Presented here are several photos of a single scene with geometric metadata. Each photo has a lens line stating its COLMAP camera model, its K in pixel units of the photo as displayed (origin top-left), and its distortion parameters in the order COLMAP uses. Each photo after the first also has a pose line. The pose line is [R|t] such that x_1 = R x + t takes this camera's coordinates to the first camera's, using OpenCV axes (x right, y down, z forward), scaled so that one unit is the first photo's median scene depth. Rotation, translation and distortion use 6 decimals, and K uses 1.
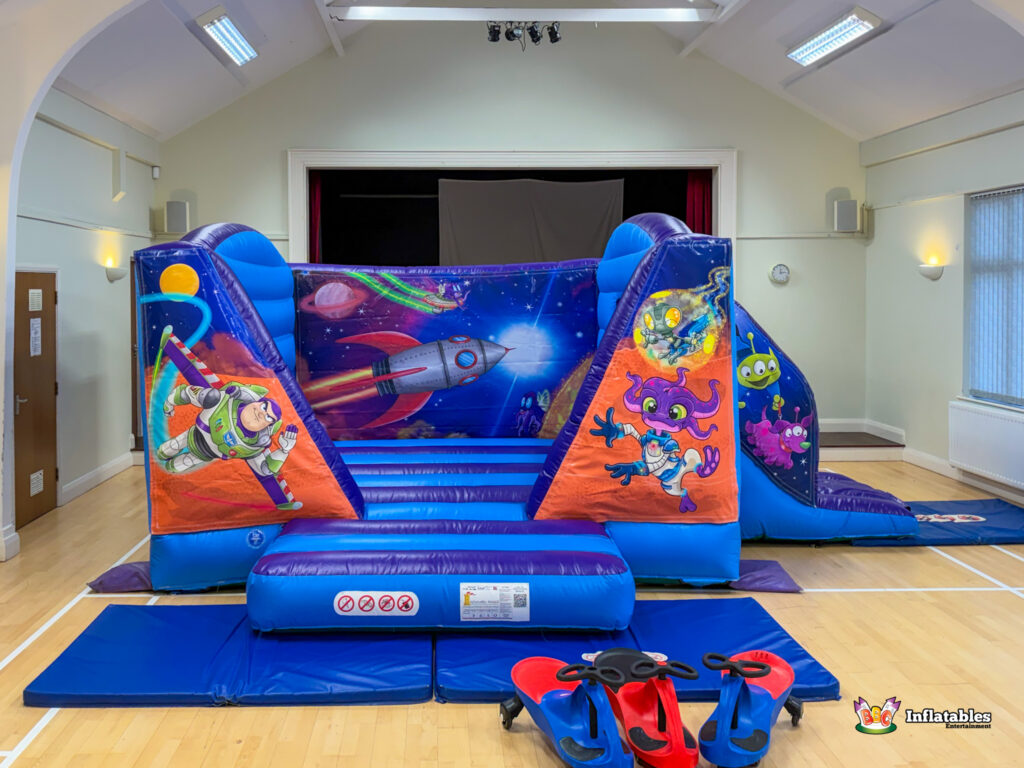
lens RADIAL K [[903.6, 0, 457.3], [0, 903.6, 333.0], [0, 0, 1]] dist [0.025693, -0.006997]
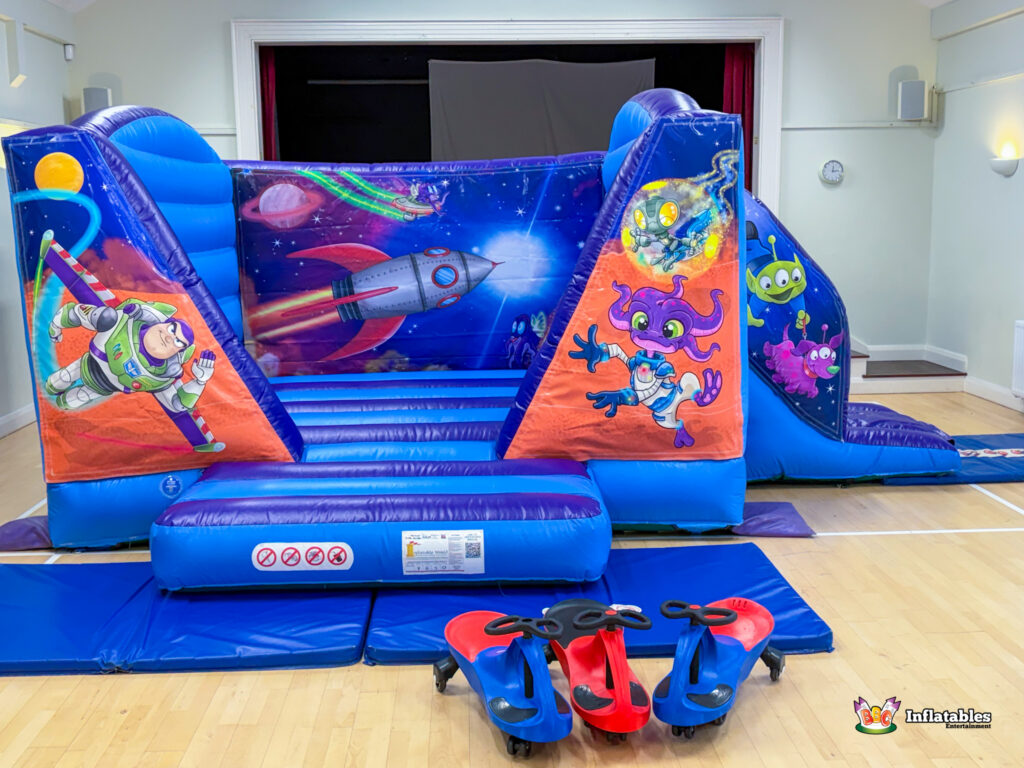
lens RADIAL K [[1063.3, 0, 510.3], [0, 1063.3, 399.7], [0, 0, 1]] dist [0.021776, -0.154112]
pose [[0.999552, -0.013980, 0.026456, 0.066533], [0.010374, 0.991216, 0.131842, 0.021058], [-0.028067, -0.131509, 0.990918, 0.026347]]
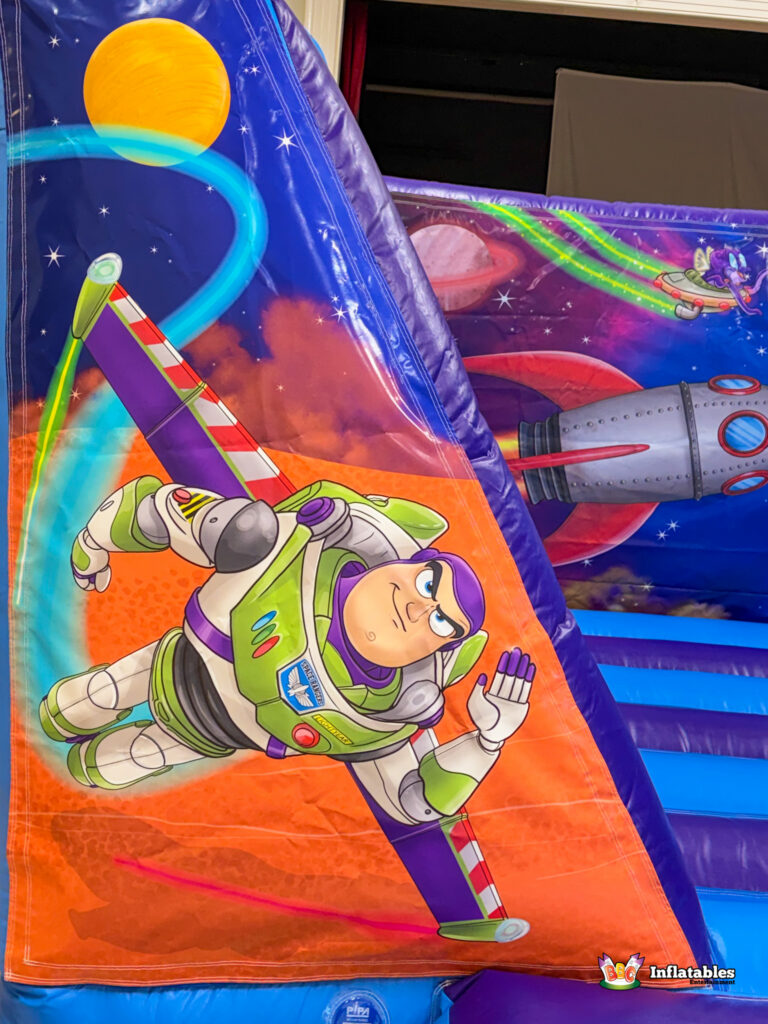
lens RADIAL K [[1331.0, 0, 384.0], [0, 1331.0, 512.0], [0, 0, 1]] dist [0.013609, -0.016501]
pose [[0.995910, 0.085920, -0.027930, -0.216913], [-0.082357, 0.990475, 0.110345, 0.016746], [0.037145, -0.107593, 0.993501, 0.596341]]
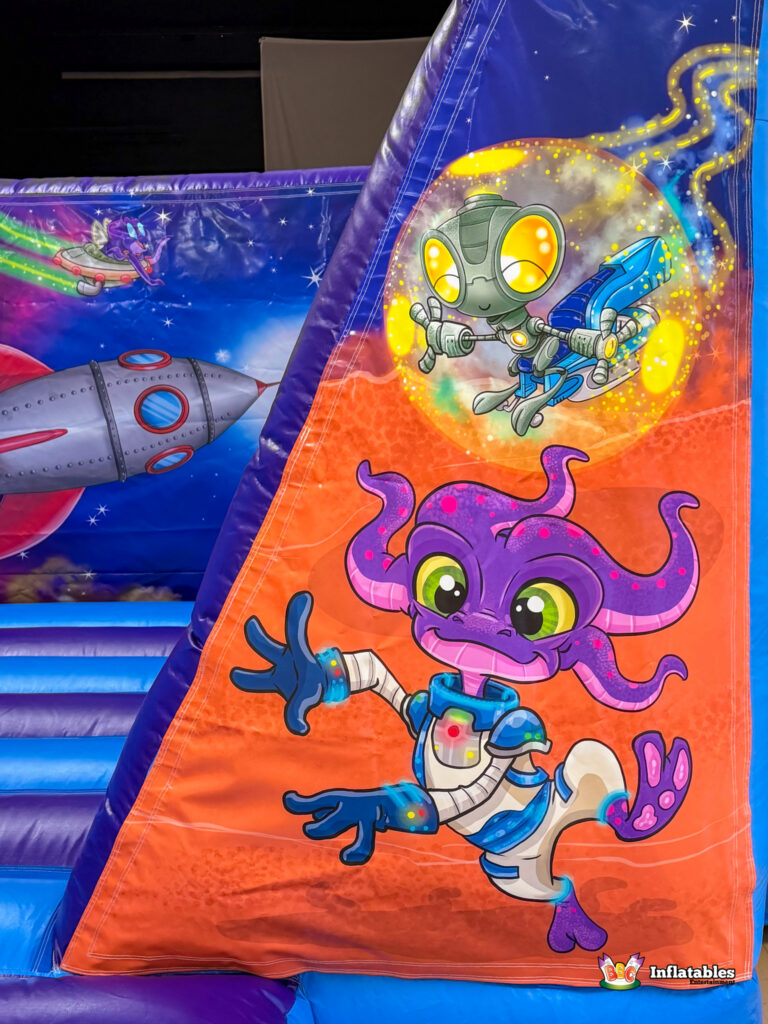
lens RADIAL K [[1390.2, 0, 411.8], [0, 1390.2, 592.4], [0, 0, 1]] dist [0.027333, -0.055881]
pose [[0.999899, 0.000737, -0.014202, 0.208670], [0.001572, 0.986808, 0.161885, 0.014314], [0.014134, -0.161891, 0.986707, 0.584263]]
